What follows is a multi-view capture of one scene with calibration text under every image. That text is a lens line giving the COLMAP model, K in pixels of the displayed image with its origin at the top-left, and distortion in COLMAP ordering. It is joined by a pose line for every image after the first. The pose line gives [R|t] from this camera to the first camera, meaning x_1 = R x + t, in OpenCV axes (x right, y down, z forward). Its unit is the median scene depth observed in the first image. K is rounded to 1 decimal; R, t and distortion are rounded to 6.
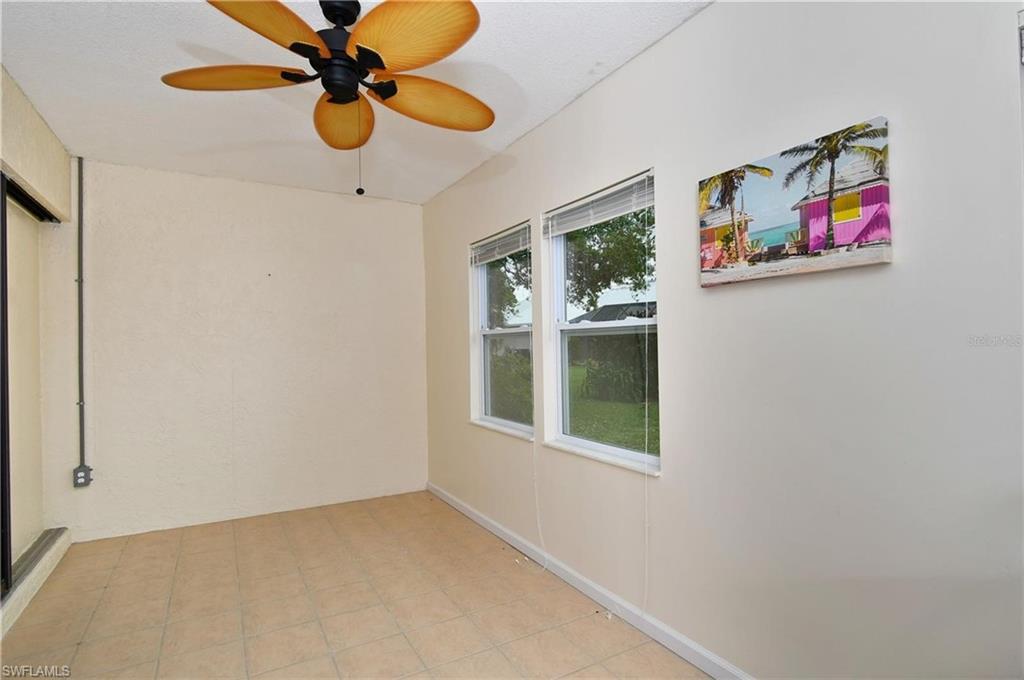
lens RADIAL K [[511.3, 0, 509.9], [0, 511.3, 341.3], [0, 0, 1]] dist [-0.003352, -0.000431]
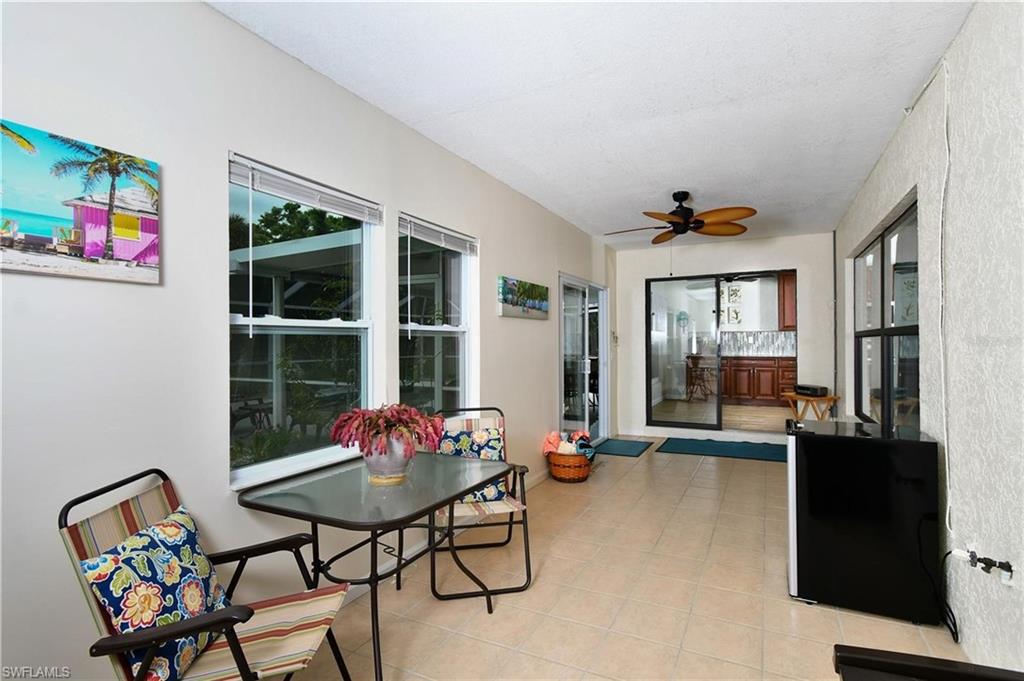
lens RADIAL K [[511.3, 0, 511.6], [0, 511.3, 343.3], [0, 0, 1]] dist [-0.003352, -0.000431]
pose [[-0.530206, 0.031858, 0.847270, -0.669212], [0.015626, 0.999491, -0.027803, 0.030077], [-0.847725, -0.001502, -0.530434, 0.848752]]
